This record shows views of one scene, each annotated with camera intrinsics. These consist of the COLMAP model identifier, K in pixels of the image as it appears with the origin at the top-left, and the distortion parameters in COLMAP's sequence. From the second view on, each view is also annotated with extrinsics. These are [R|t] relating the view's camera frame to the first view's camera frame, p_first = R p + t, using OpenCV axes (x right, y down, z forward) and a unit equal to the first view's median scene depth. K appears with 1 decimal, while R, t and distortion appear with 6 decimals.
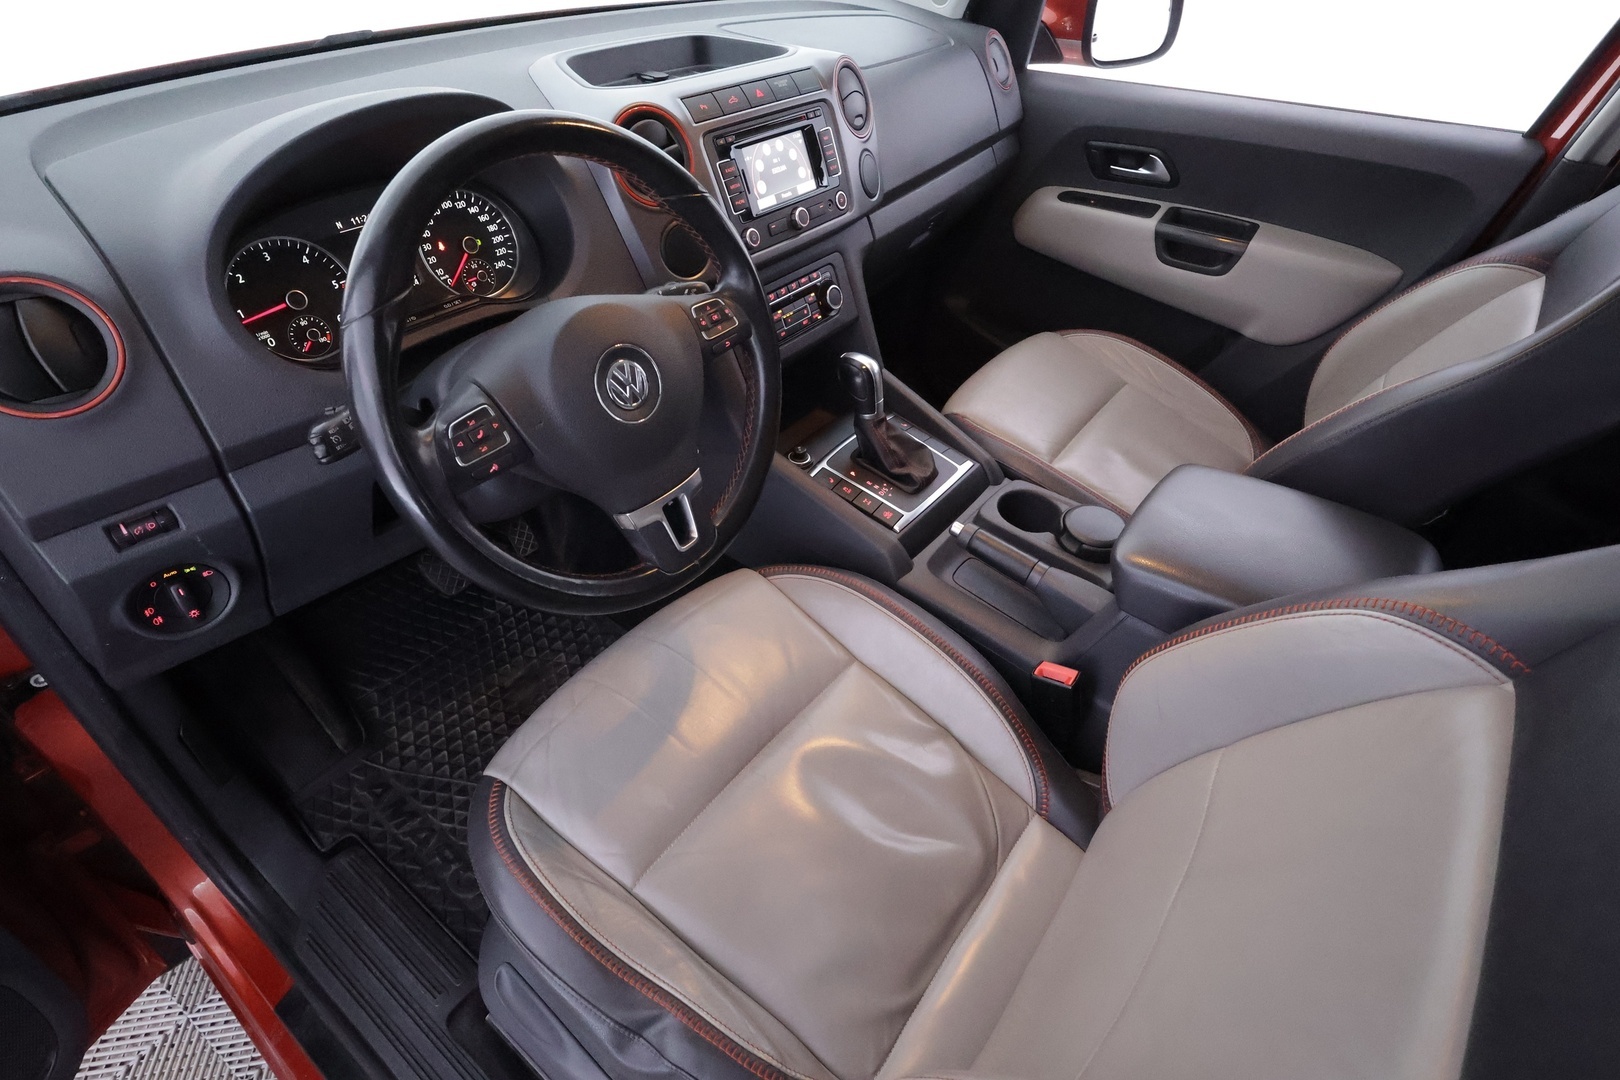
lens RADIAL K [[833.4, 0, 810.0], [0, 833.4, 540.0], [0, 0, 1]] dist [-0.001749, -0.000773]
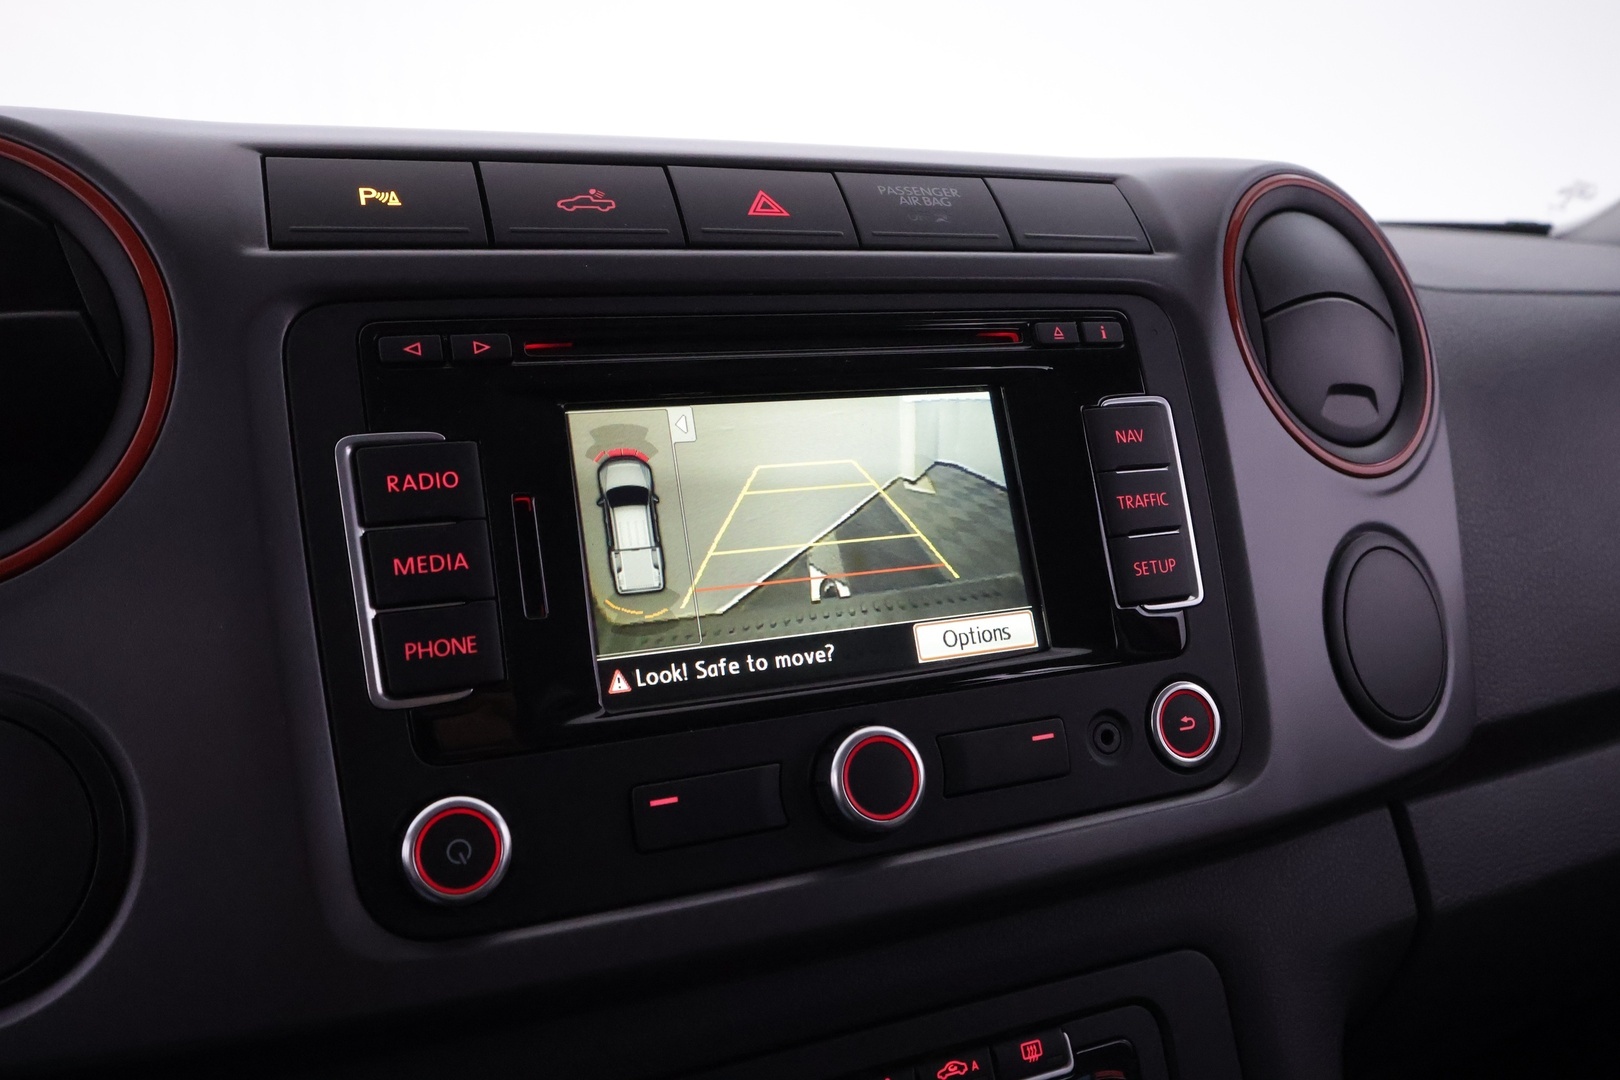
lens RADIAL K [[1282.5, 0, 810.0], [0, 1282.5, 540.0], [0, 0, 1]] dist [-0.002703, -0.002447]
pose [[0.875669, 0.075665, -0.476946, 0.102676], [-0.291704, 0.869980, -0.397548, -0.302522], [0.384853, 0.487248, 0.783886, 0.714937]]
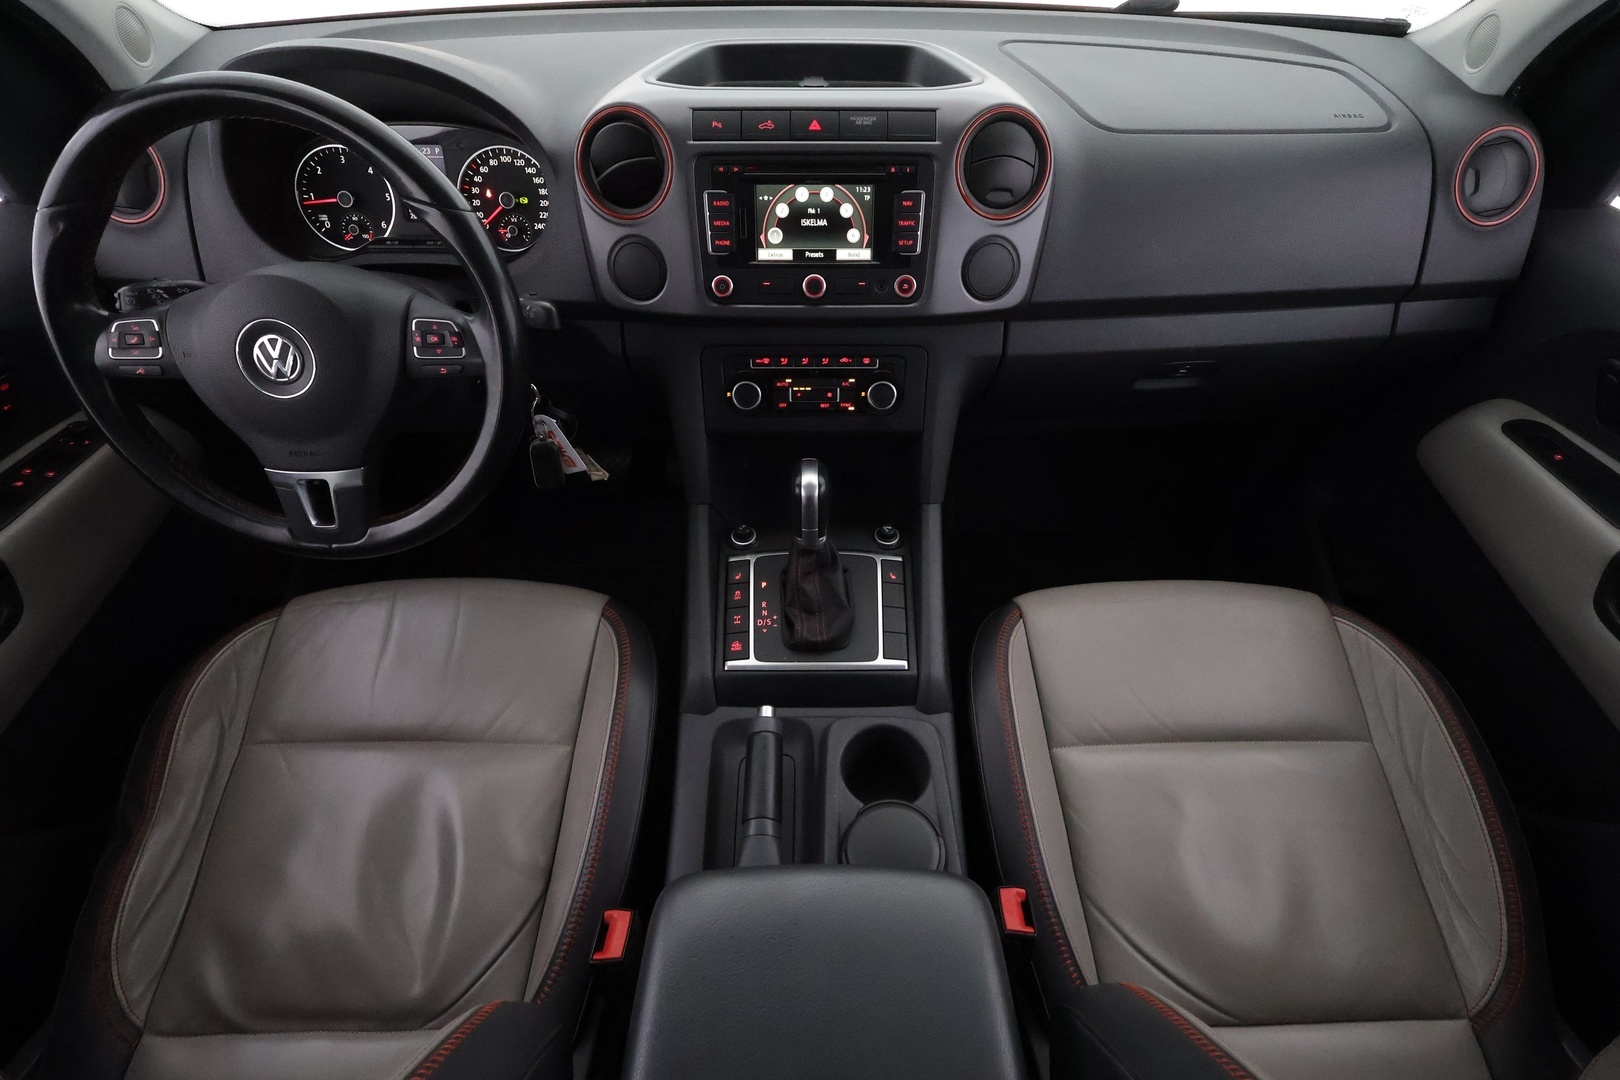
lens RADIAL K [[750.5, 0, 810.0], [0, 750.5, 540.0], [0, 0, 1]] dist [0.003239, 0.000585]
pose [[0.605053, 0.540745, -0.584385, 0.524535], [-0.495867, 0.830182, 0.254783, -0.350423], [0.622919, 0.135620, 0.770441, 0.446148]]
